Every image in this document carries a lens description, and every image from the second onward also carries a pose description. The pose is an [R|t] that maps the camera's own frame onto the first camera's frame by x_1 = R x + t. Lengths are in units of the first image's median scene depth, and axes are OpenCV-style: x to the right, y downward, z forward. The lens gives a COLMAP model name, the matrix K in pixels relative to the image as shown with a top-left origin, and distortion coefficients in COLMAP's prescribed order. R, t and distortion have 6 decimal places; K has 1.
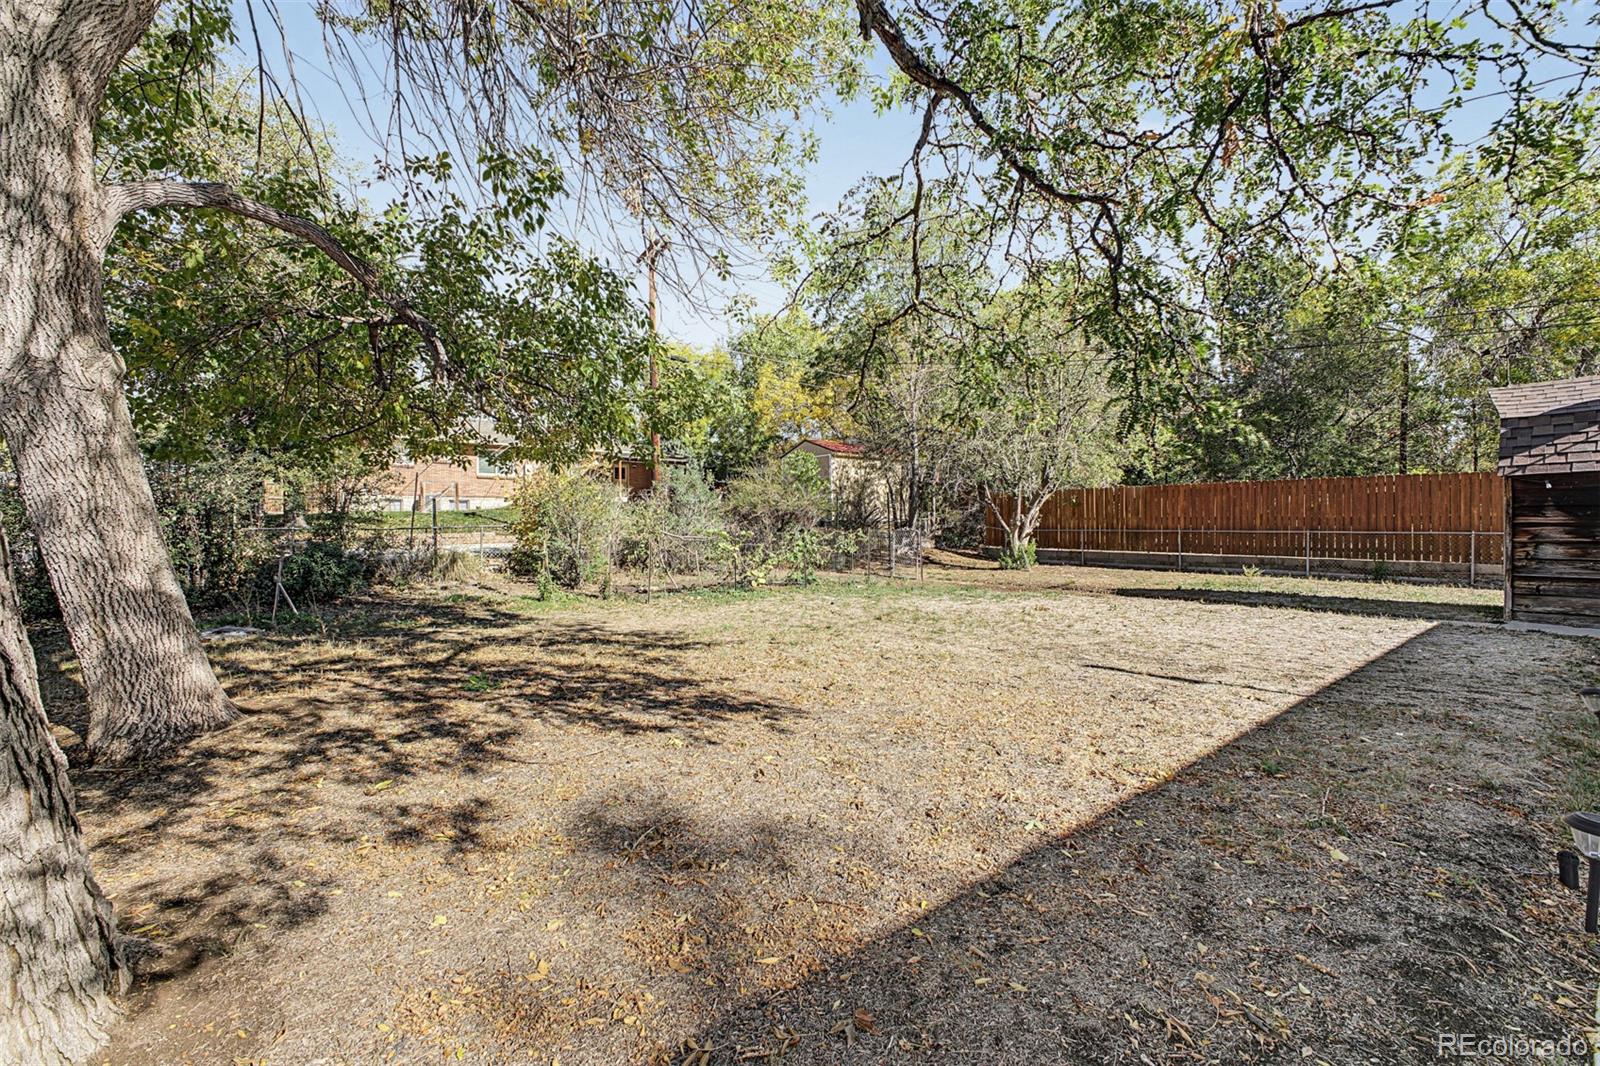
lens RADIAL K [[654.7, 0, 795.4], [0, 654.7, 521.9], [0, 0, 1]] dist [0.026698, -0.007520]
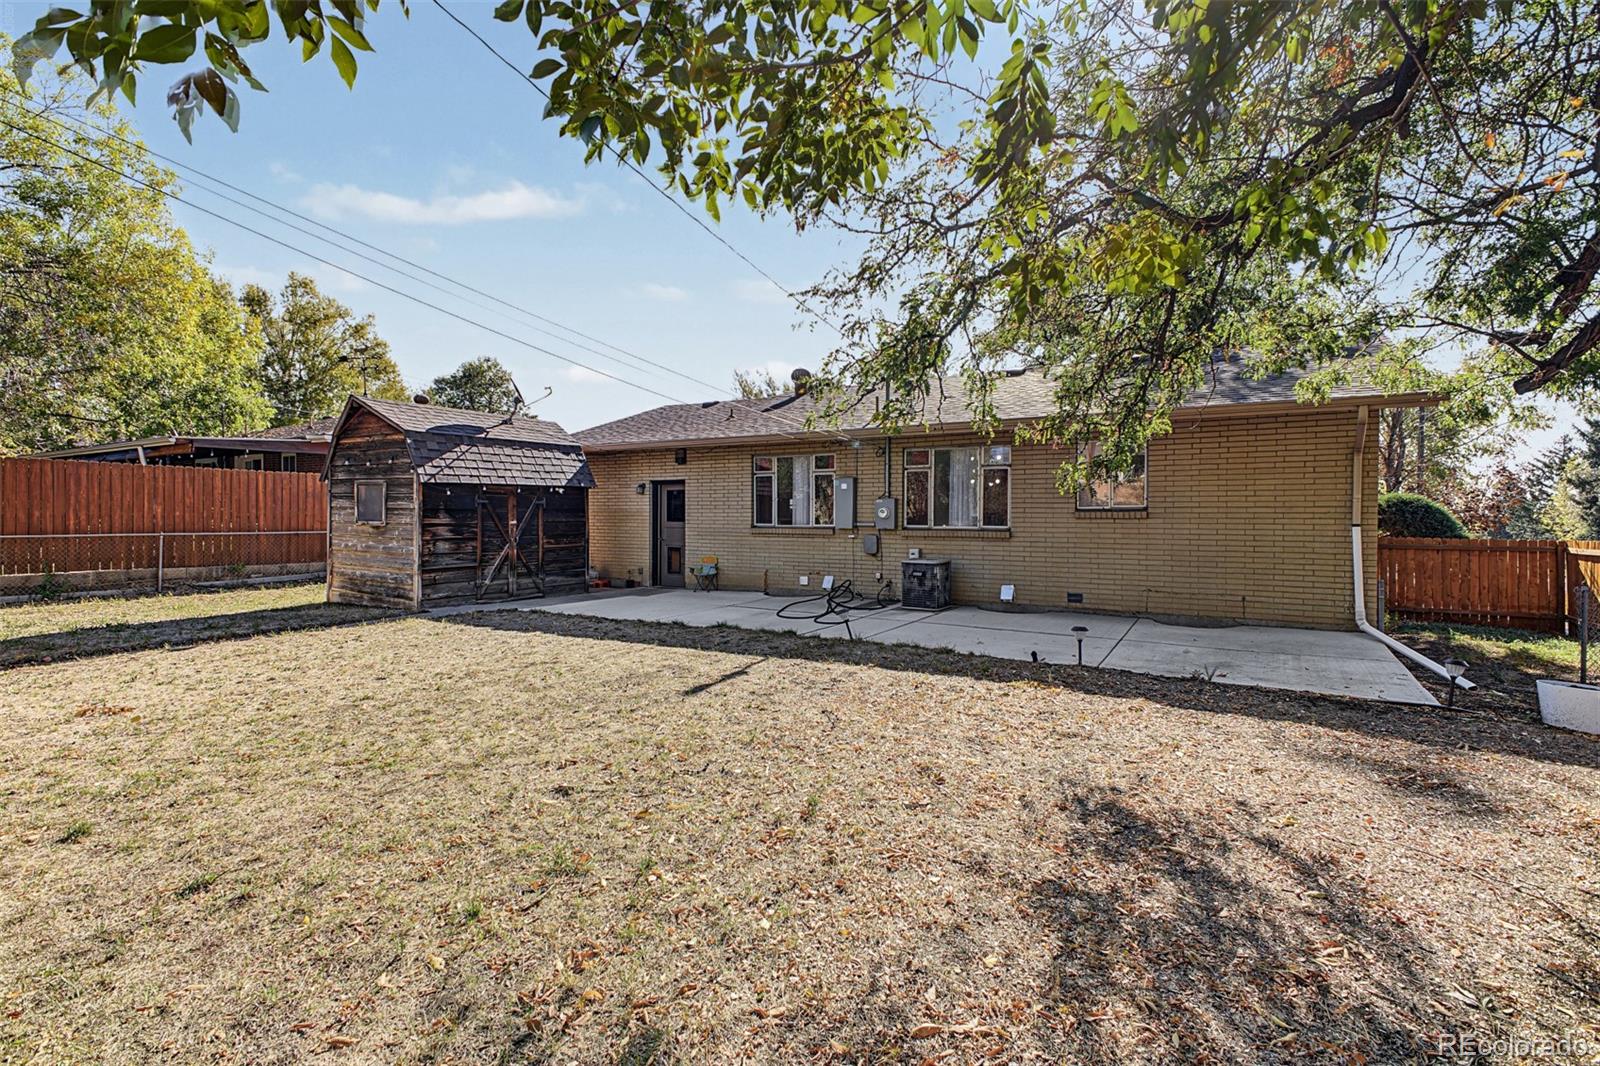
lens RADIAL K [[725.4, 0, 831.2], [0, 725.4, 518.9], [0, 0, 1]] dist [0.014188, 0.000210]
pose [[-0.365147, 0.001661, 0.930948, -0.353708], [-0.001654, 0.999996, -0.002433, -0.004528], [-0.930949, -0.002428, -0.365142, 0.818069]]
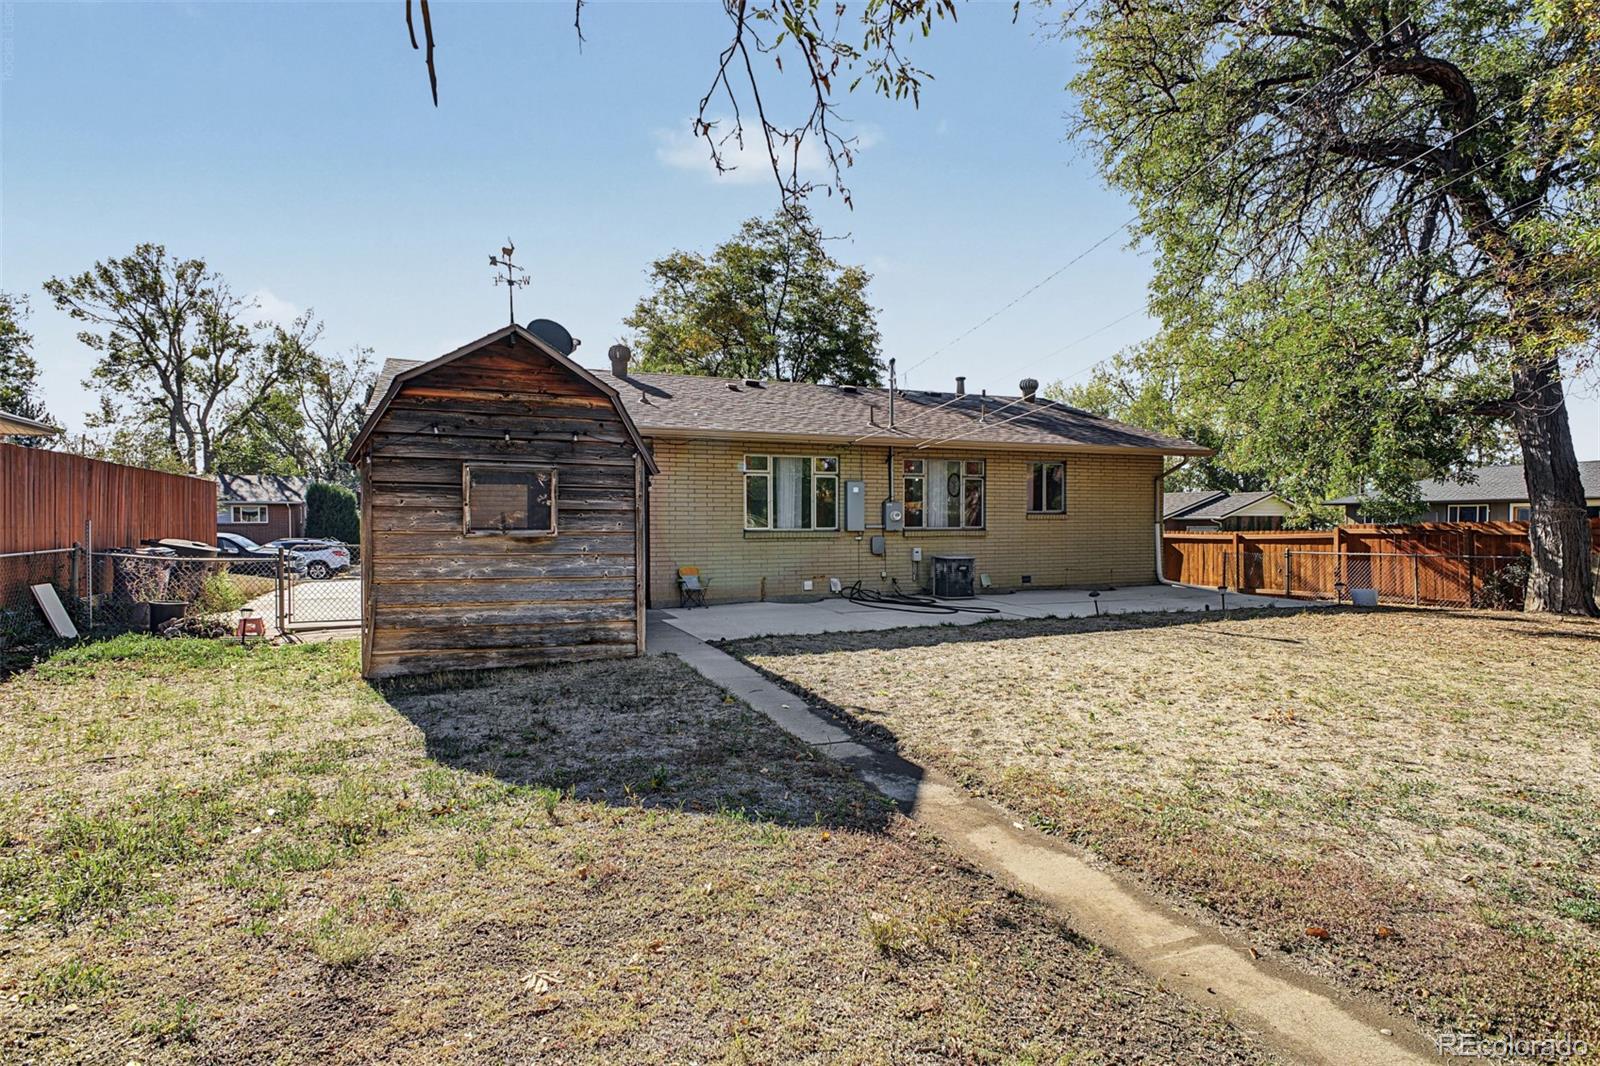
lens RADIAL K [[807.9, 0, 810.9], [0, 807.9, 526.5], [0, 0, 1]] dist [0.003258, 0.000369]
pose [[-0.957392, 0.006745, 0.288713, 0.613430], [0.008877, 0.999942, 0.006076, -0.008822], [-0.288655, 0.008380, -0.957396, 1.905813]]
